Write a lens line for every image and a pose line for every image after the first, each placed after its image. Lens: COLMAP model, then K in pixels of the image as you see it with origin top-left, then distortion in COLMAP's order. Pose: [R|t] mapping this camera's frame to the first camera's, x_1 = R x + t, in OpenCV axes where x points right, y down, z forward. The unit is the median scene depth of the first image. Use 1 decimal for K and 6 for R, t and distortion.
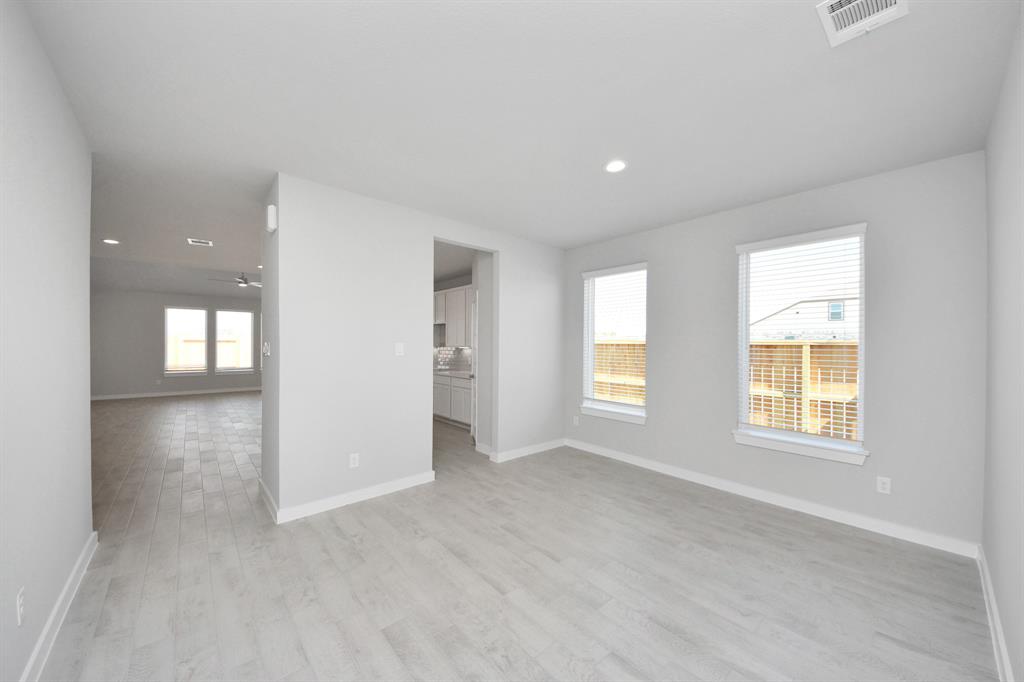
lens RADIAL K [[364.2, 0, 497.2], [0, 364.2, 338.5], [0, 0, 1]] dist [0.006940, -0.003215]
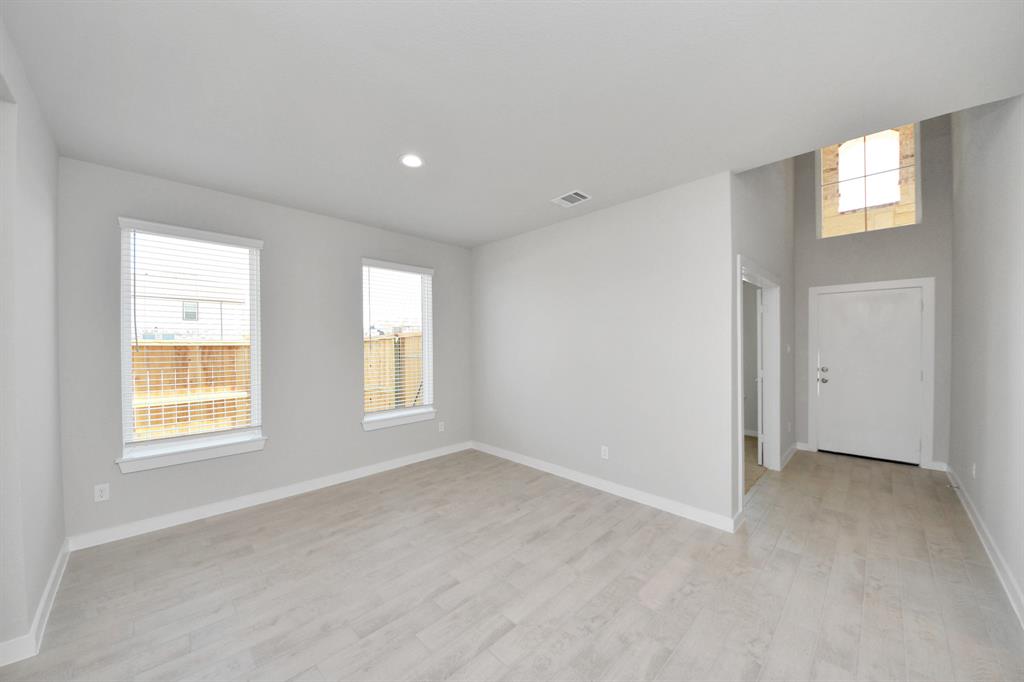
lens RADIAL K [[364.2, 0, 520.5], [0, 364.2, 339.5], [0, 0, 1]] dist [0.006940, -0.003215]
pose [[-0.103684, 0.006538, 0.994589, -0.442872], [-0.007574, 0.999944, -0.007363, 0.006061], [-0.994581, -0.008296, -0.103629, 0.549492]]
